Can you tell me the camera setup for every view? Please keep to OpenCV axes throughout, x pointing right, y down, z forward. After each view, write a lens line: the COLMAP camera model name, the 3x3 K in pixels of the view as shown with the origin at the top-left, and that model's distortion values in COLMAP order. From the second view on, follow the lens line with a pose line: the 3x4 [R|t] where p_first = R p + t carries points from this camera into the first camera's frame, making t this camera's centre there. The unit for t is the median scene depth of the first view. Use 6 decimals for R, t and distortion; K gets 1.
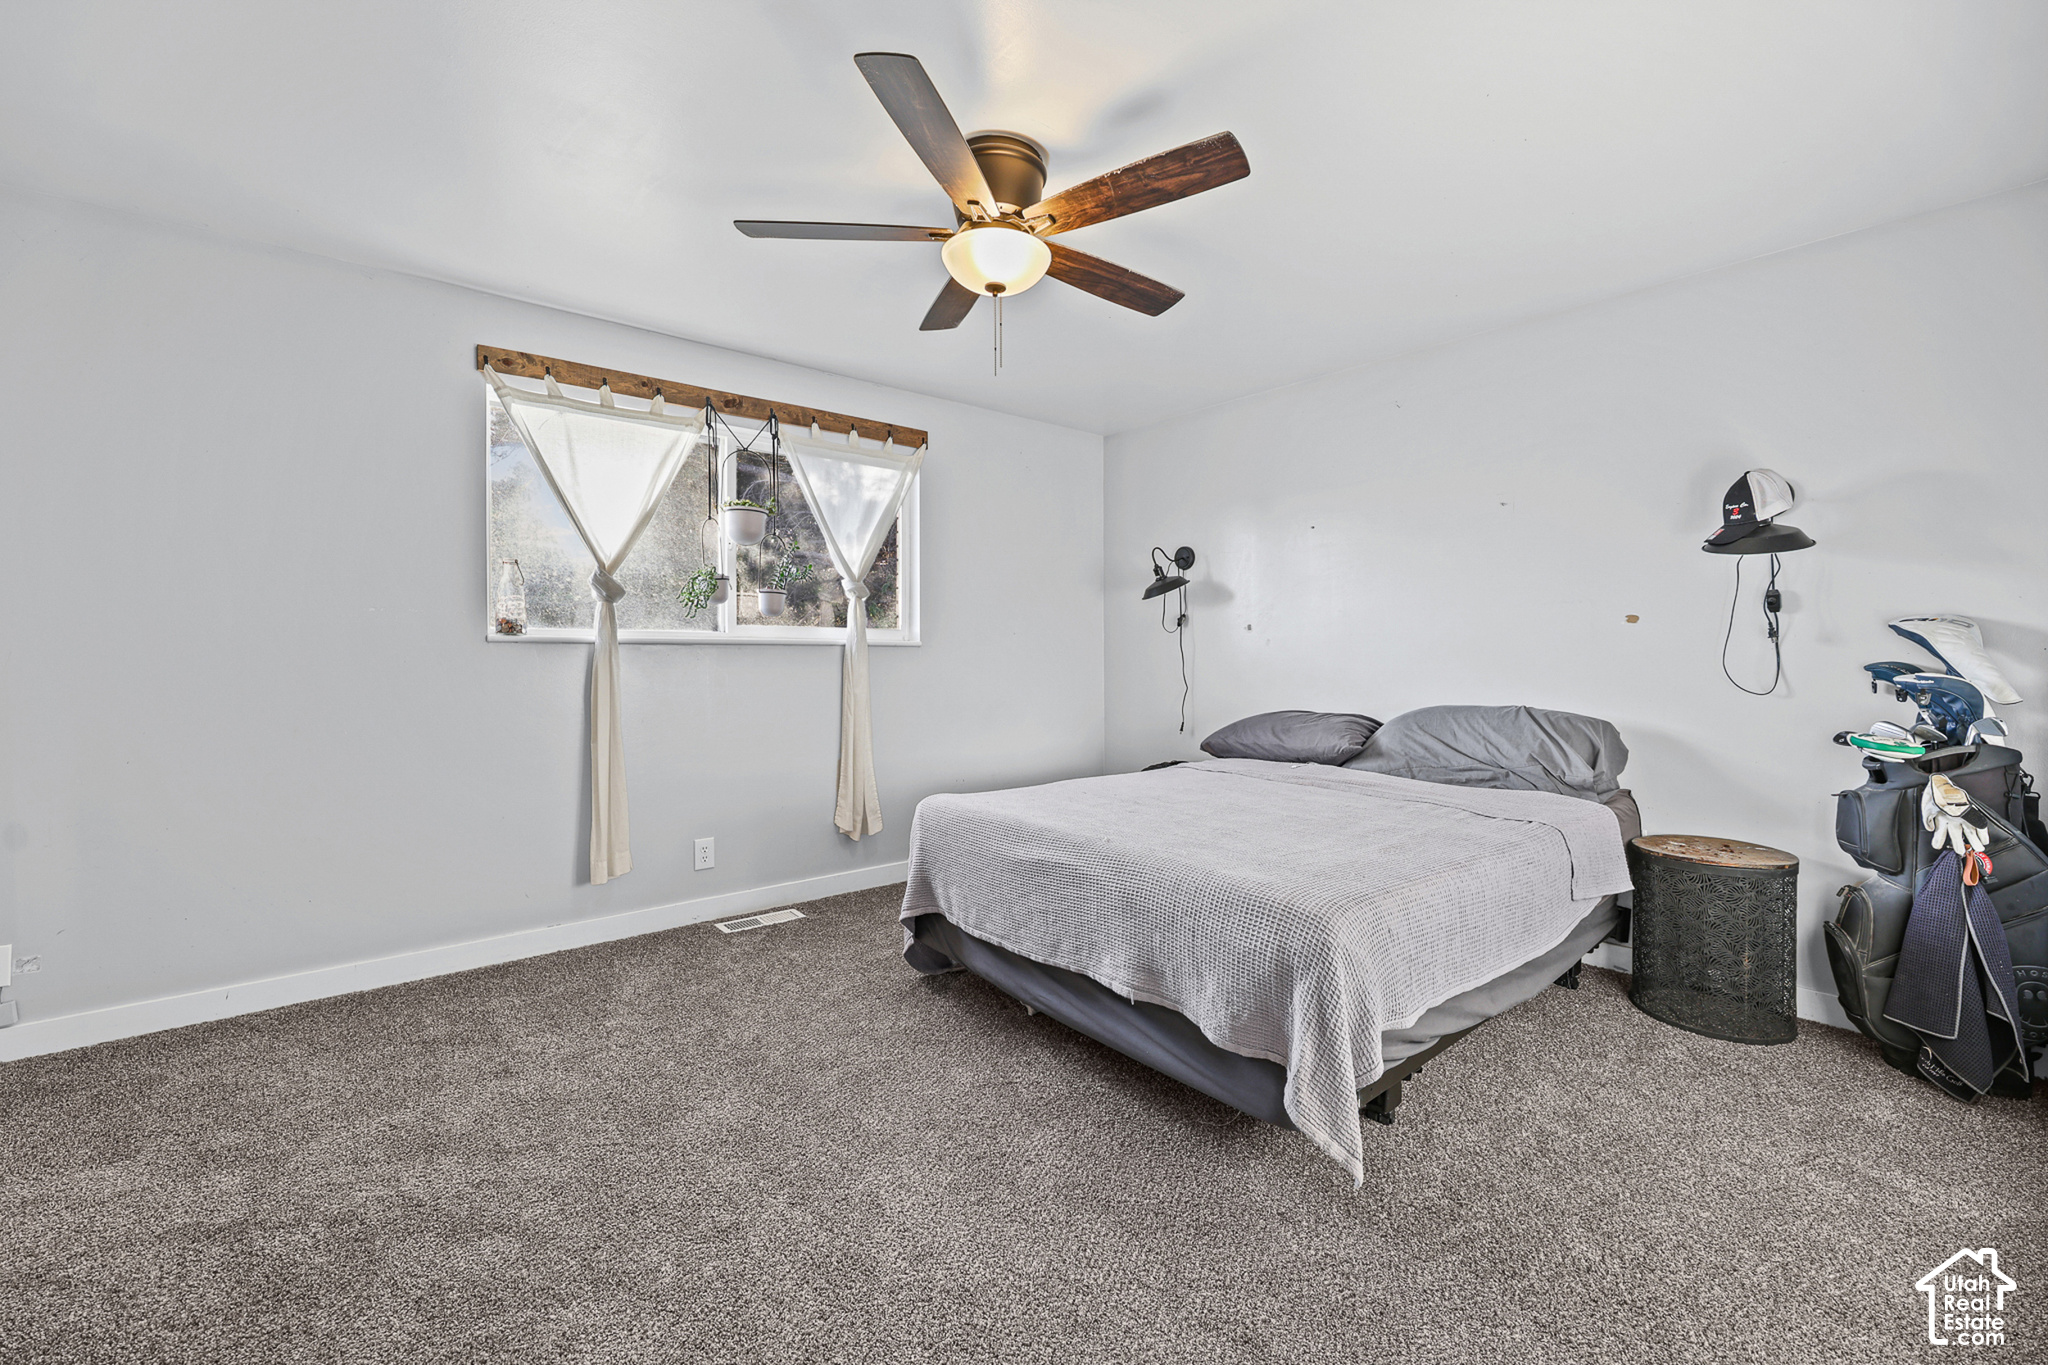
lens RADIAL K [[839.3, 0, 1013.3], [0, 839.3, 678.9], [0, 0, 1]] dist [-0.001965, -0.001182]
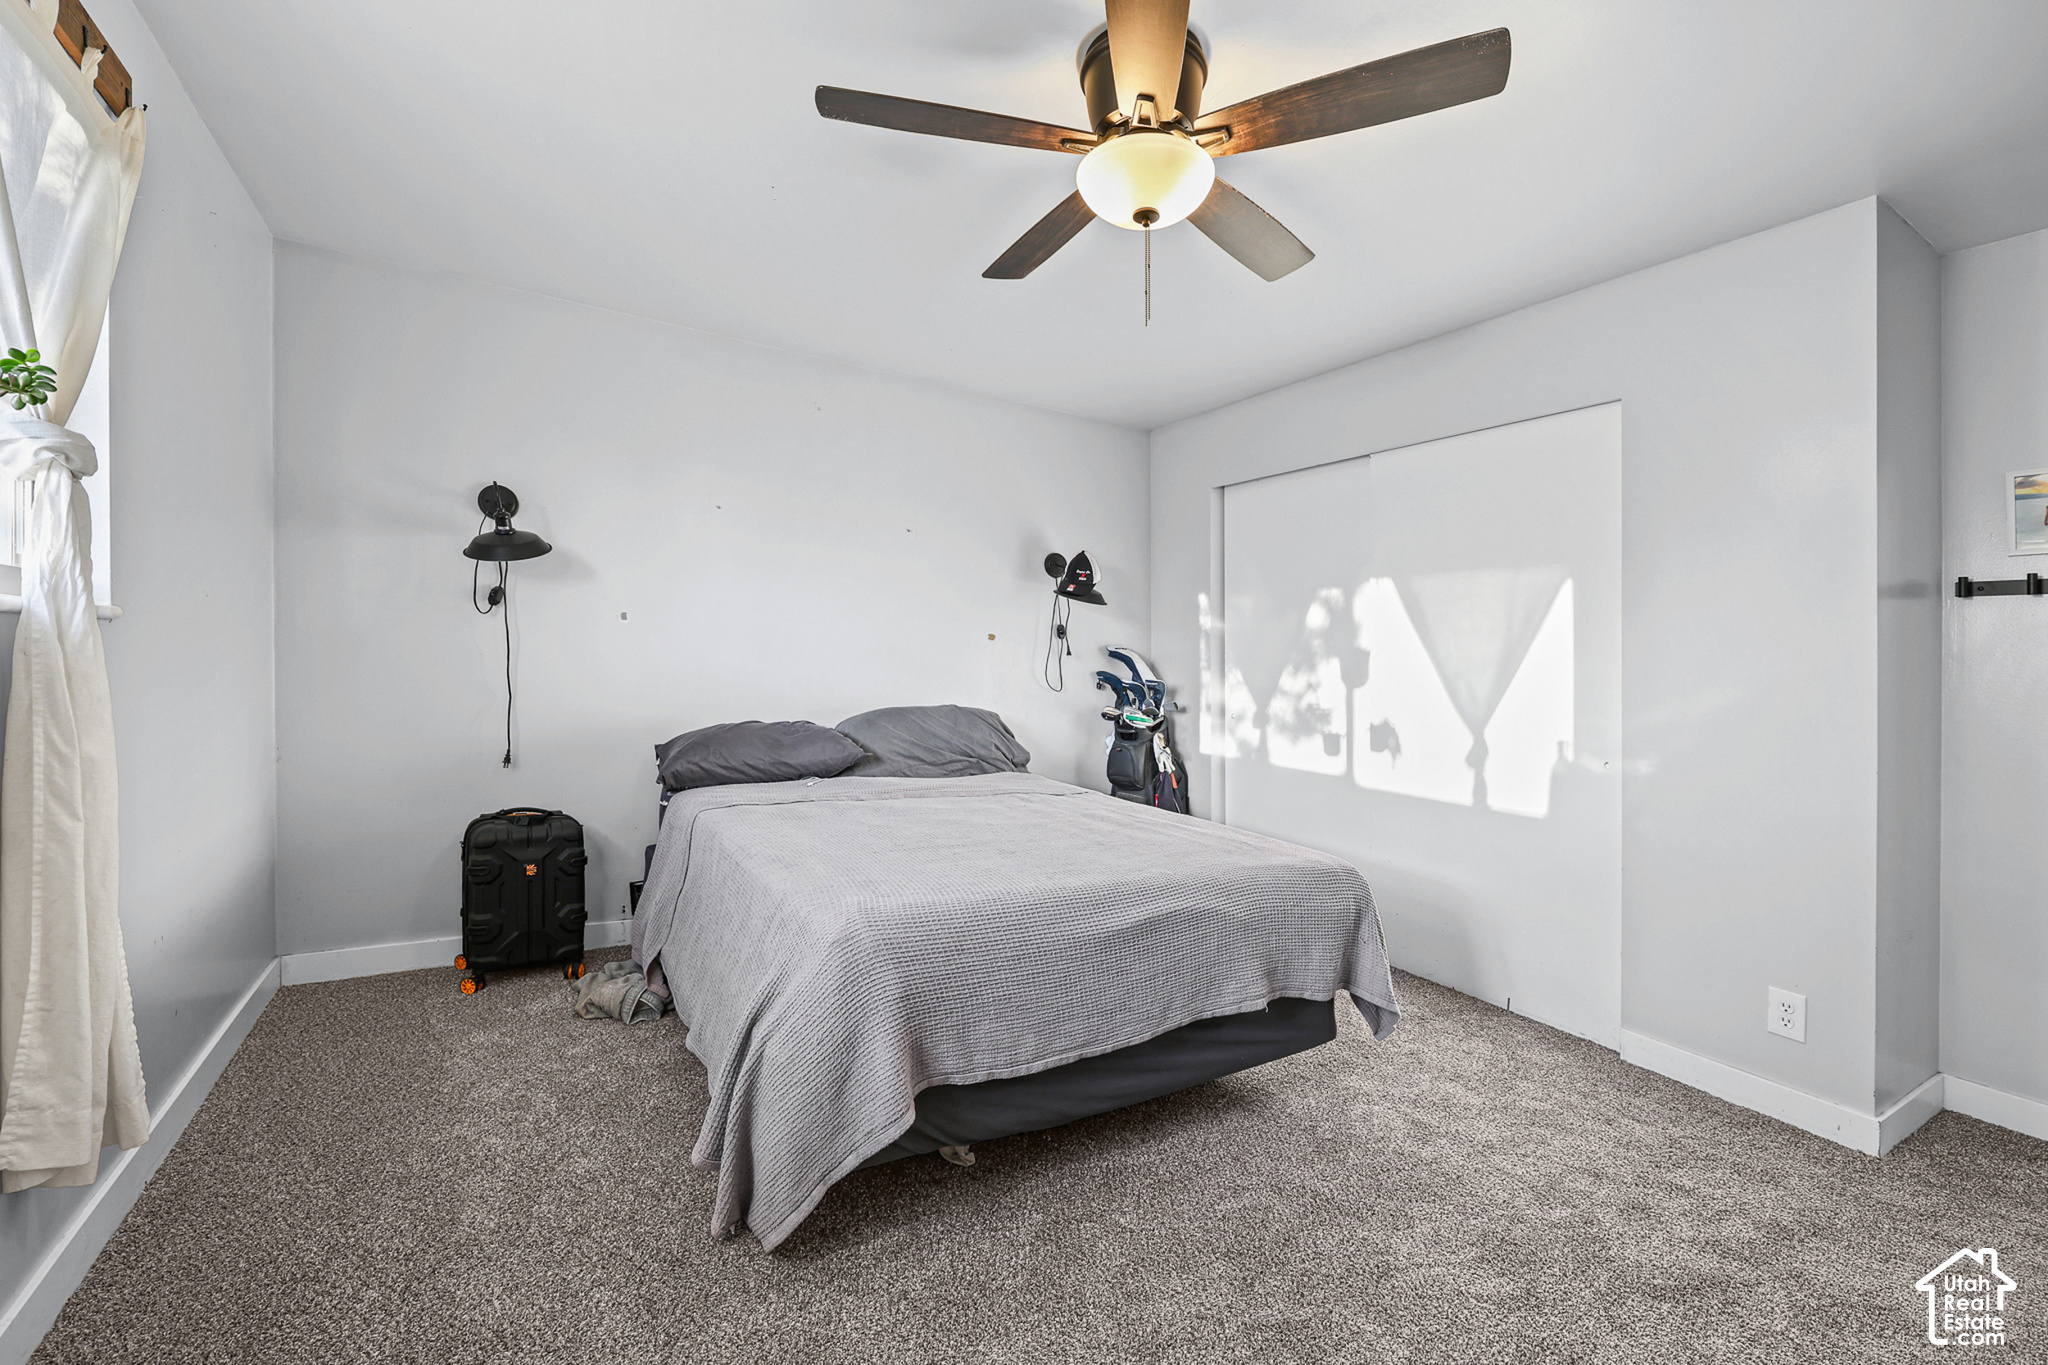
lens RADIAL K [[839.3, 0, 1016.4], [0, 839.3, 664.6], [0, 0, 1]] dist [-0.001965, -0.001182]
pose [[0.171060, -0.002535, 0.985257, -0.934445], [0.005602, 0.999983, 0.001600, -0.049239], [-0.985245, 0.005246, 0.171071, 1.115088]]
